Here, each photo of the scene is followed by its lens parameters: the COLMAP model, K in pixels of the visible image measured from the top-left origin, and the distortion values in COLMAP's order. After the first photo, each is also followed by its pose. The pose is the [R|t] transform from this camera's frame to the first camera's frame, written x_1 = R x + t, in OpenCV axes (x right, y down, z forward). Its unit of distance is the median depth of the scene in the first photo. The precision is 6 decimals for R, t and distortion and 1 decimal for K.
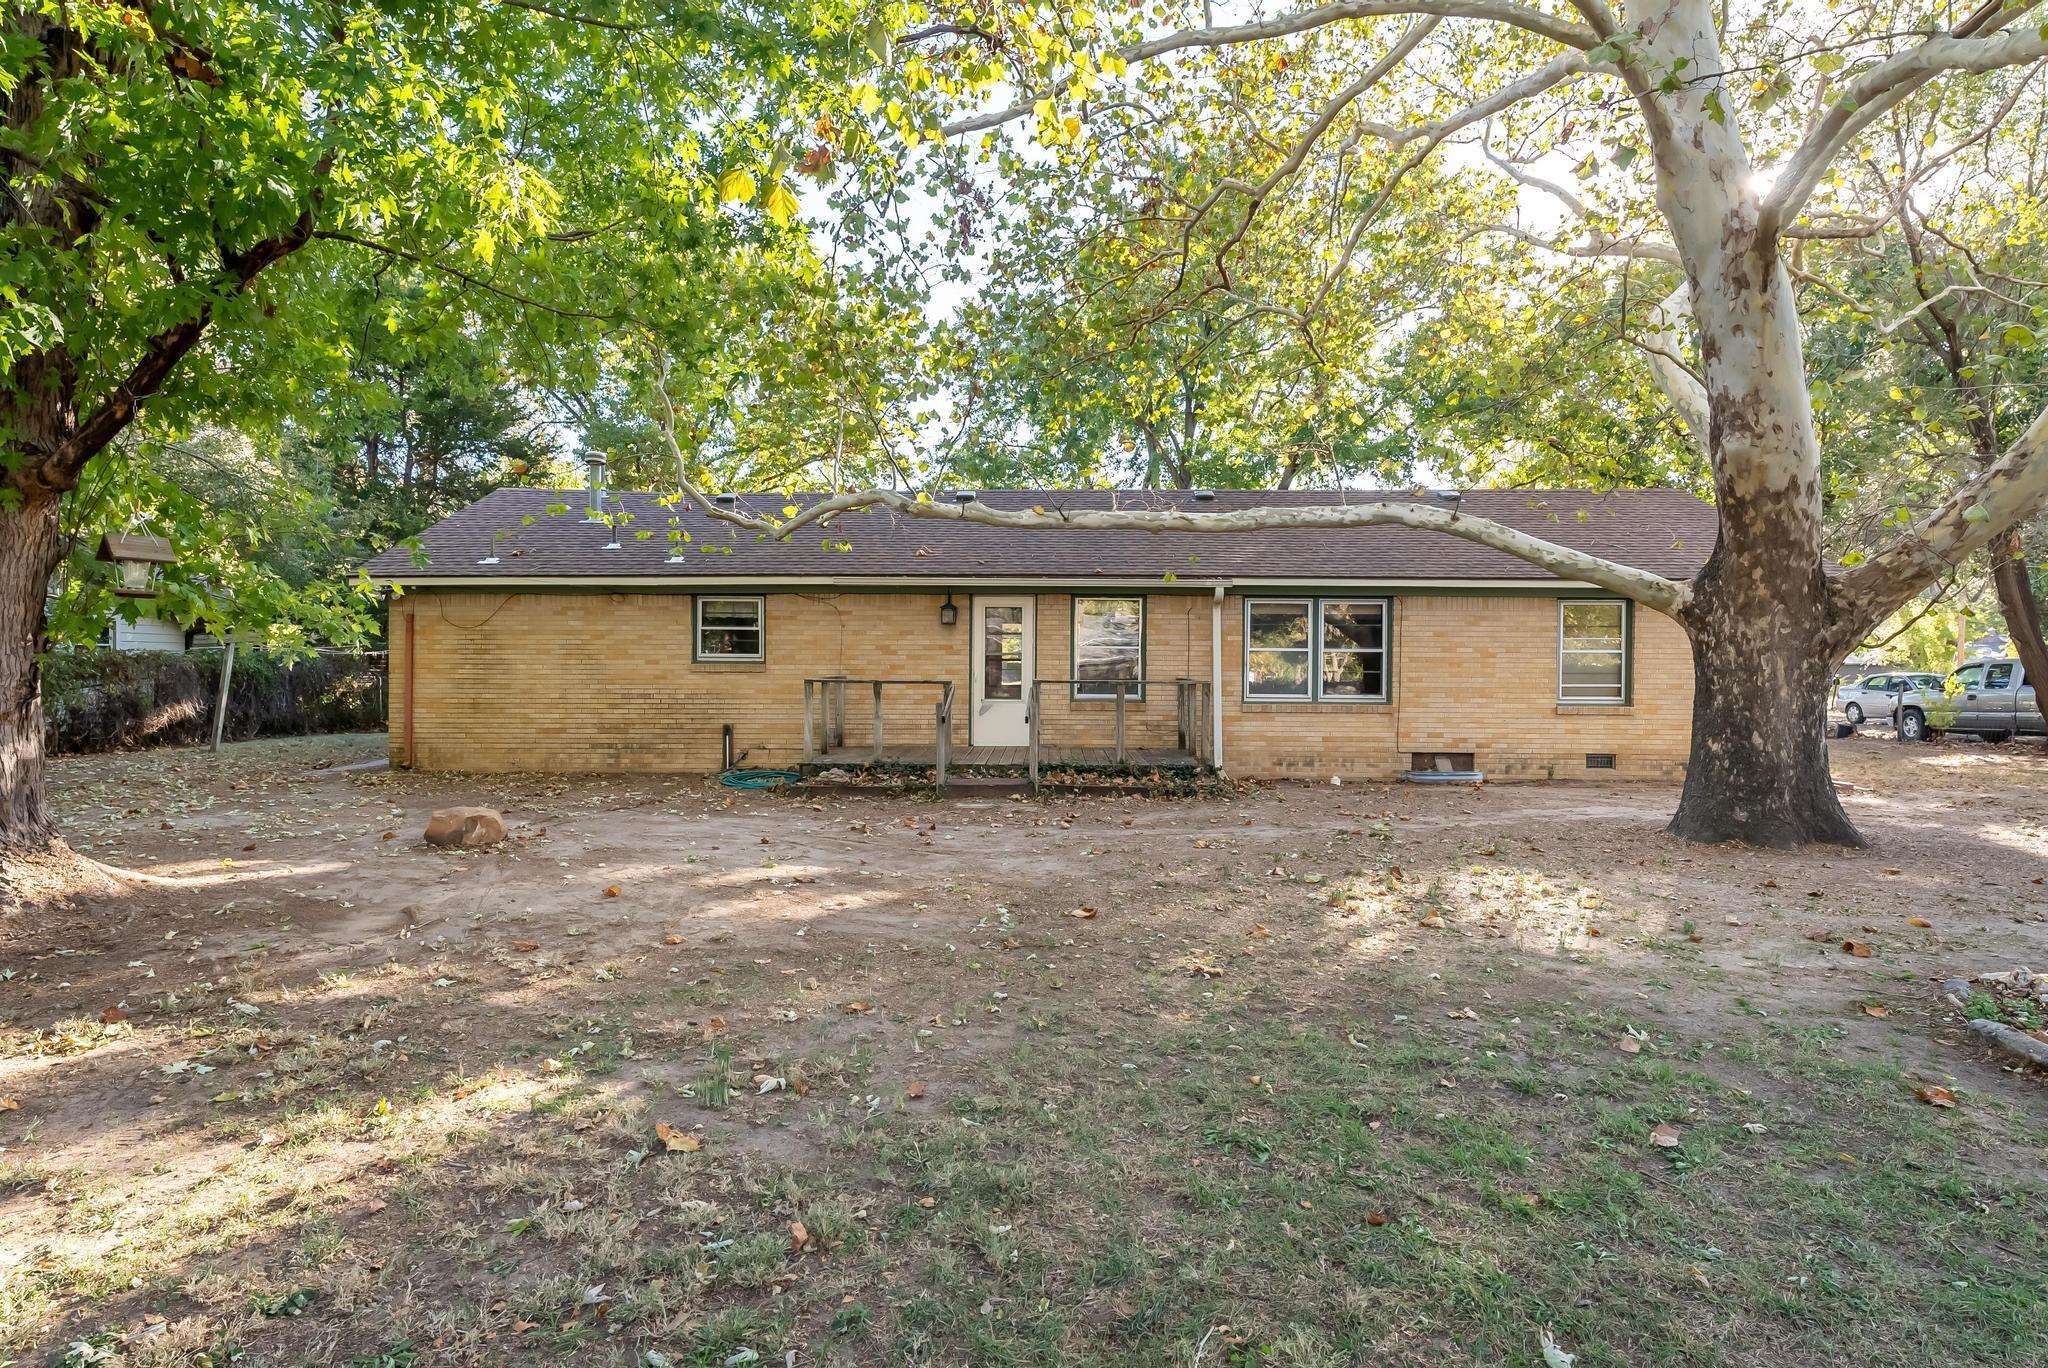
lens RADIAL K [[1057.2, 0, 1017.5], [0, 1057.2, 684.4], [0, 0, 1]] dist [-0.016027, -0.000507]
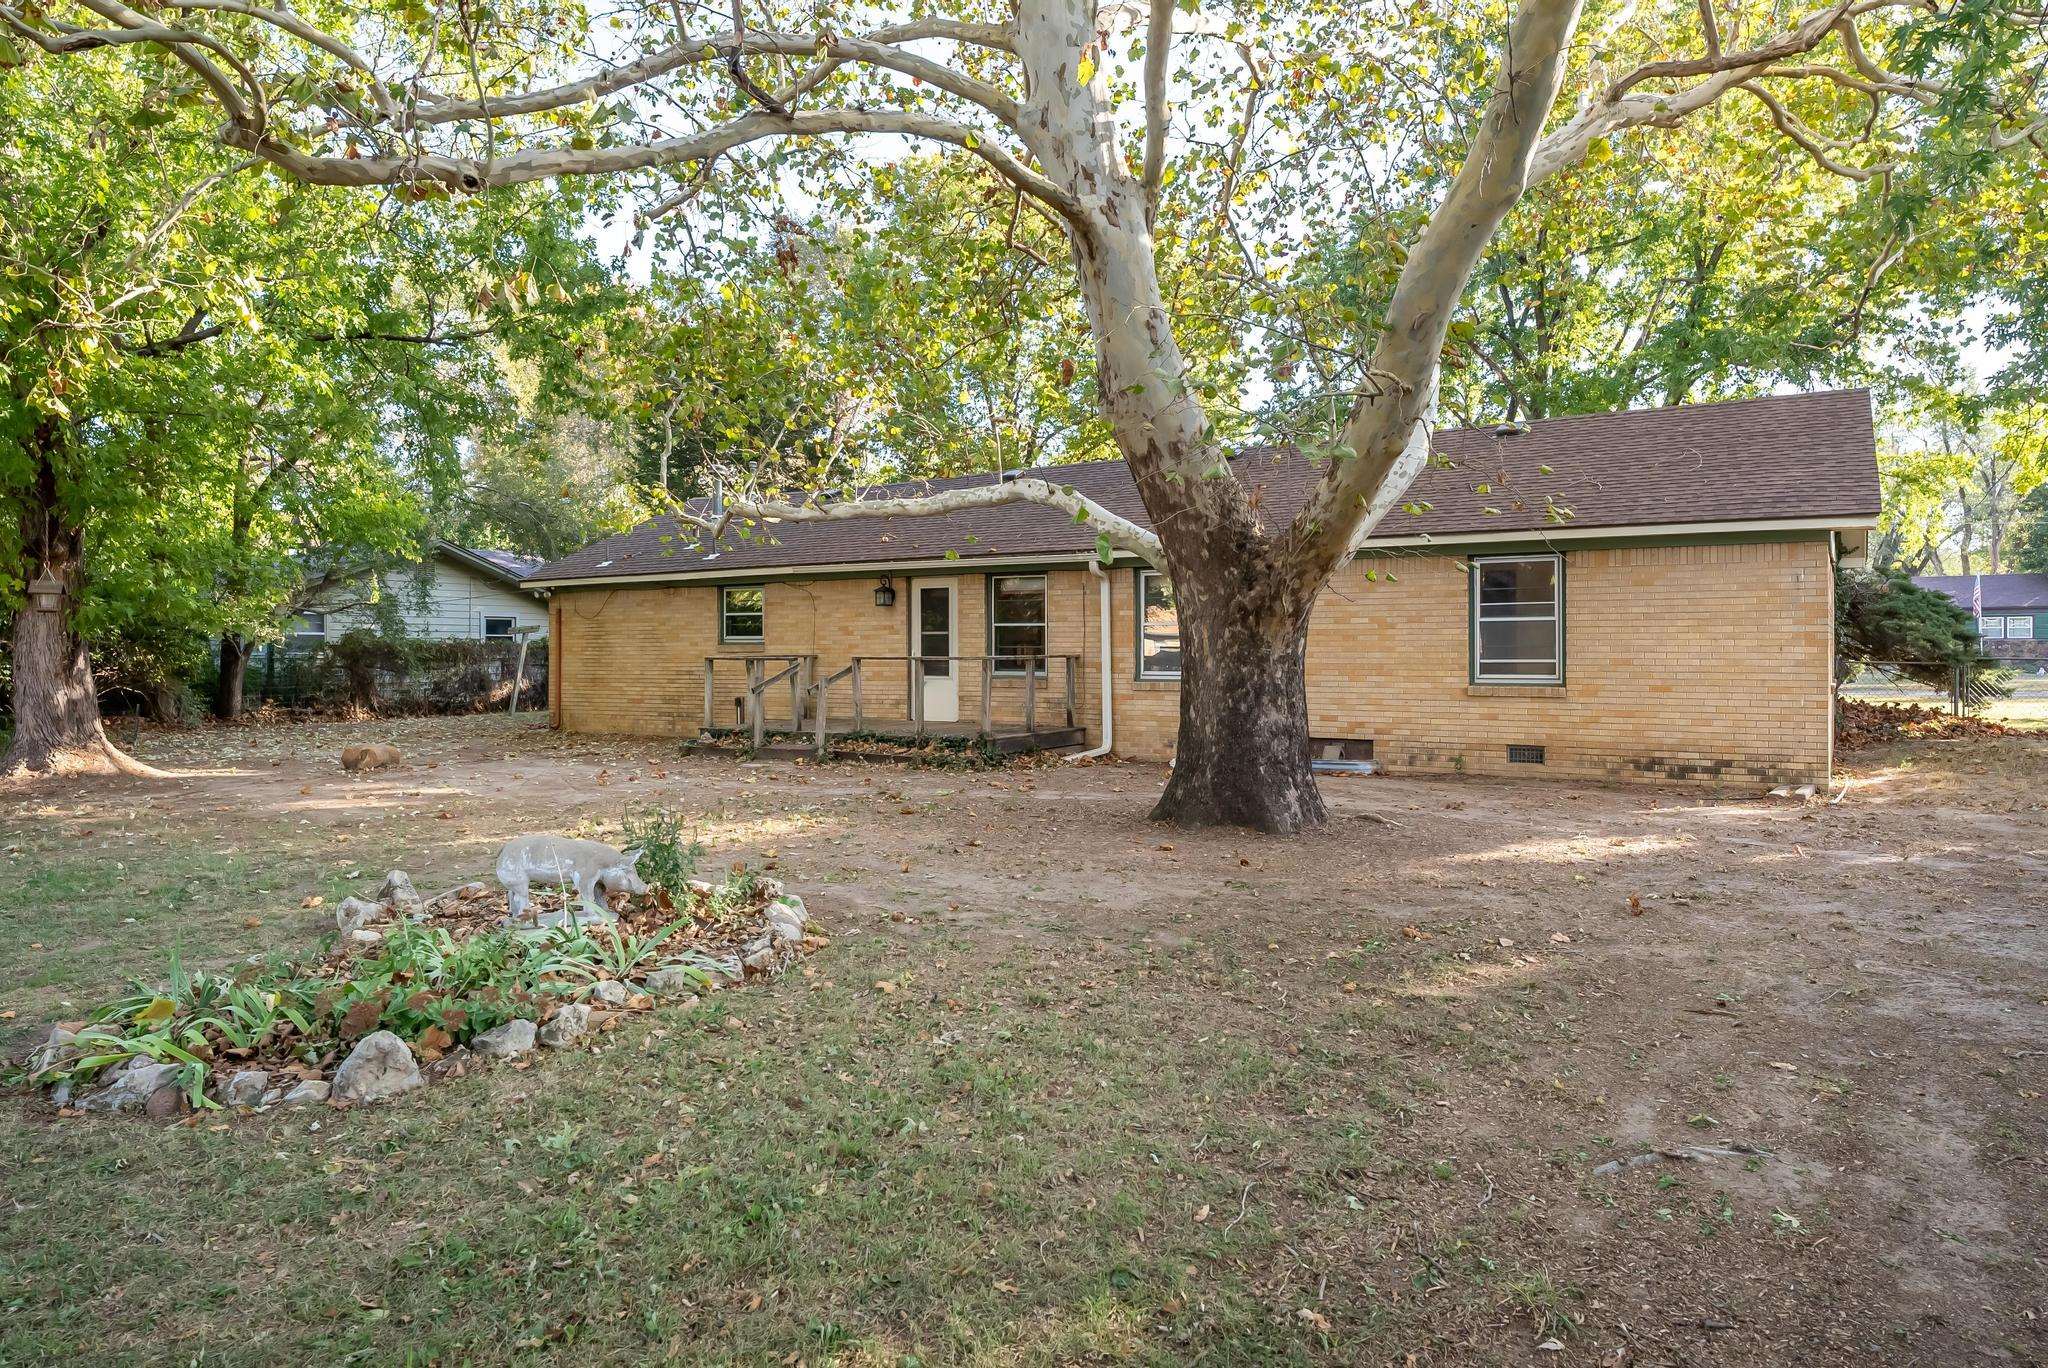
lens RADIAL K [[1274.4, 0, 1022.4], [0, 1274.4, 667.3], [0, 0, 1]] dist [0.002208, 0.000372]
pose [[0.856267, -0.001194, -0.516533, 0.726225], [-0.000026, 0.999997, -0.002356, 0.008531], [0.516534, 0.002031, 0.856264, -0.038609]]
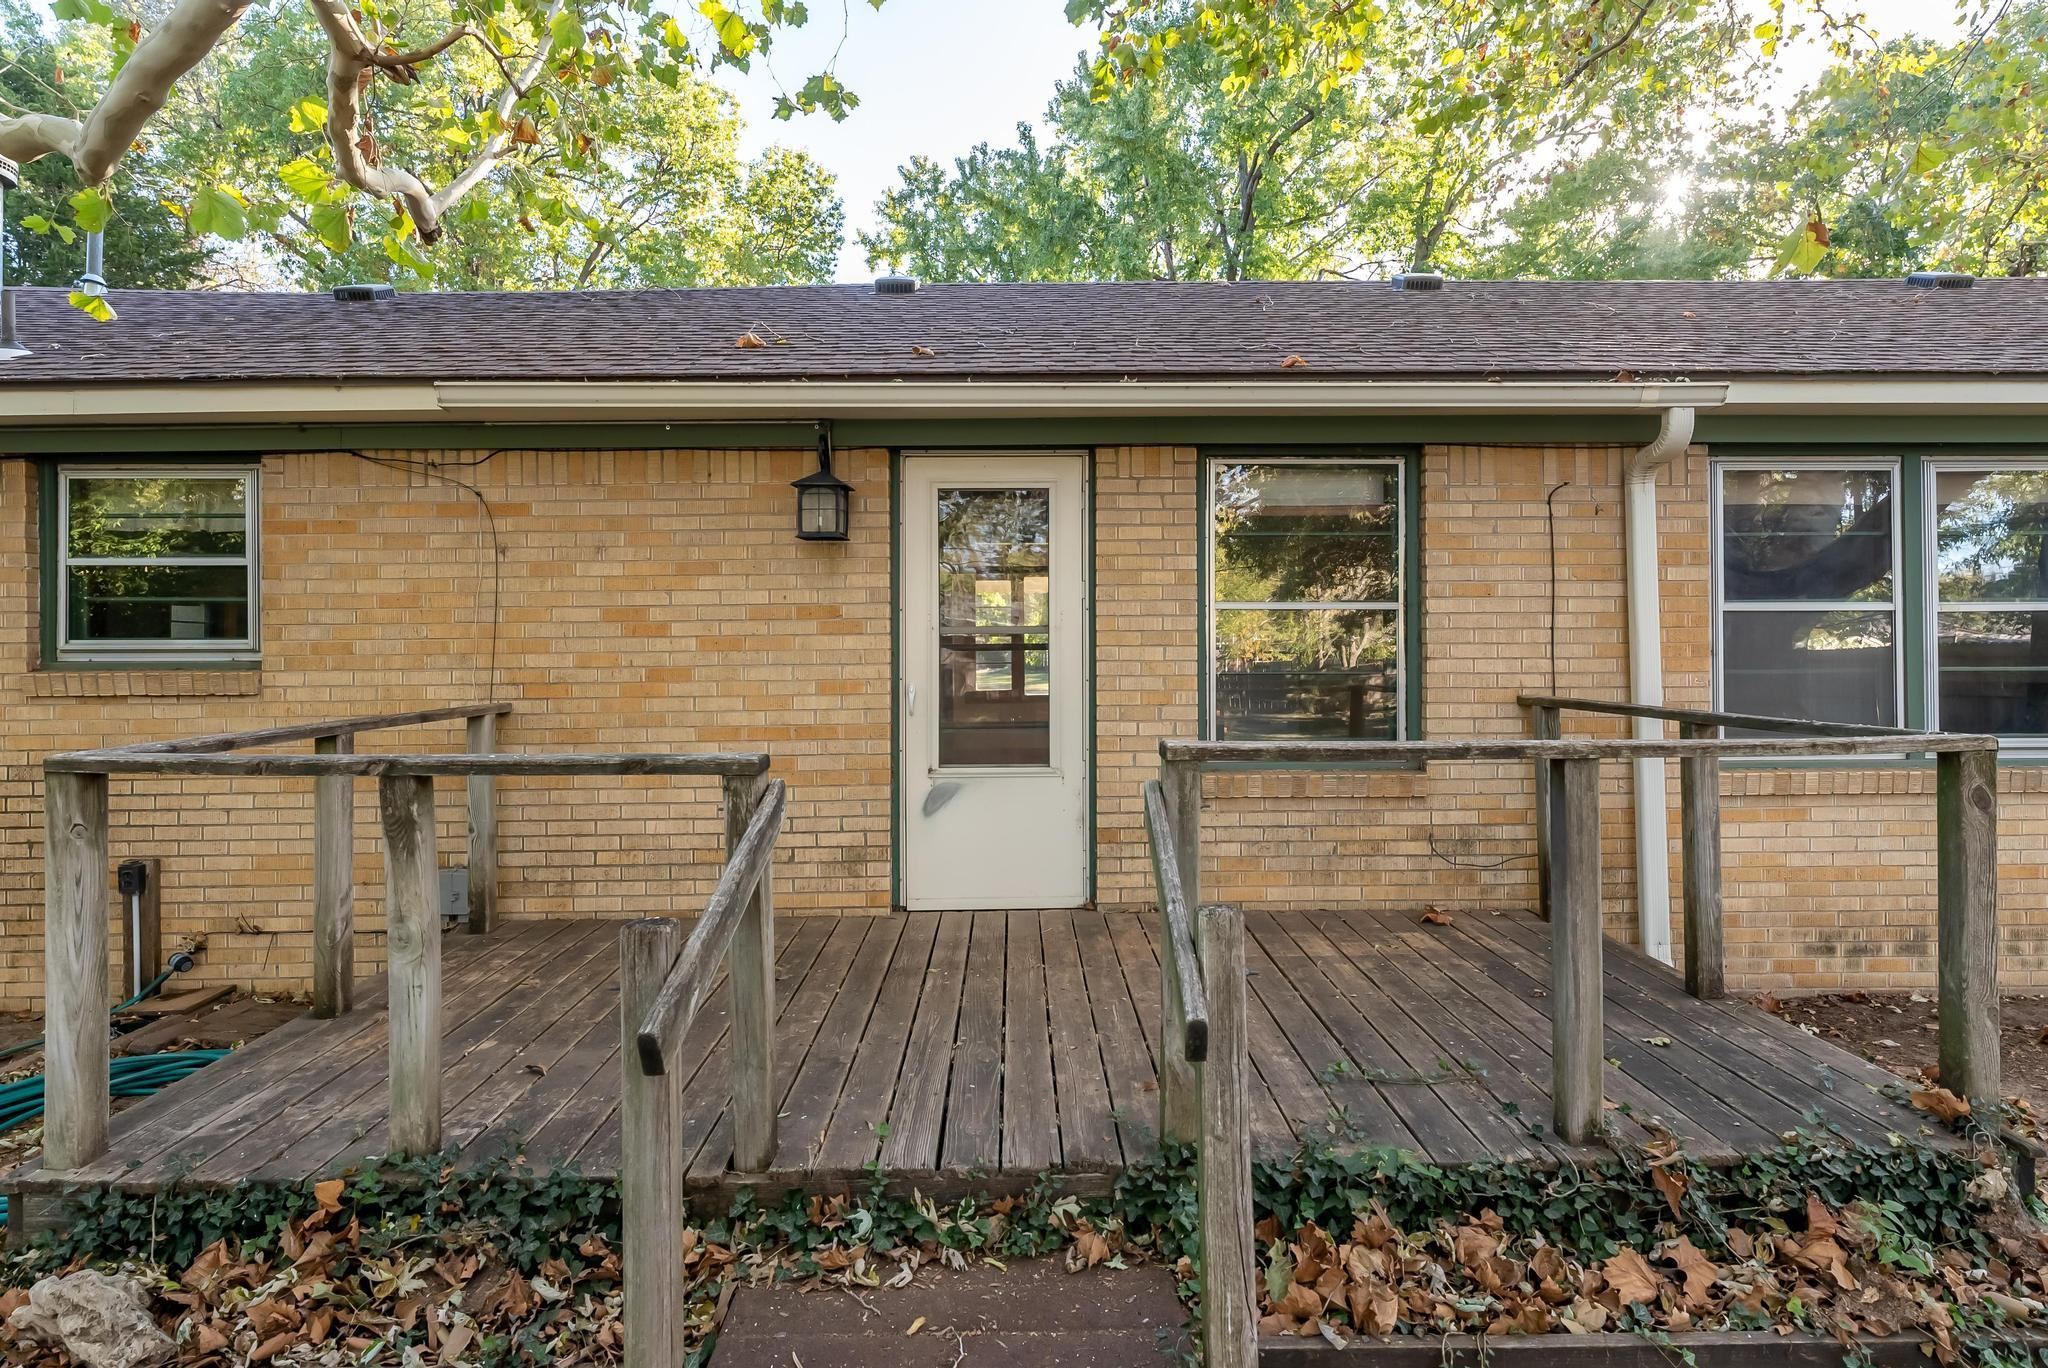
lens RADIAL K [[1057.2, 0, 1027.0], [0, 1057.2, 663.4], [0, 0, 1]] dist [-0.016027, -0.000507]
pose [[0.998976, -0.012463, 0.043492, -0.018165], [0.012779, 0.999894, -0.006994, -0.015969], [-0.043400, 0.007543, 0.999029, 0.680422]]
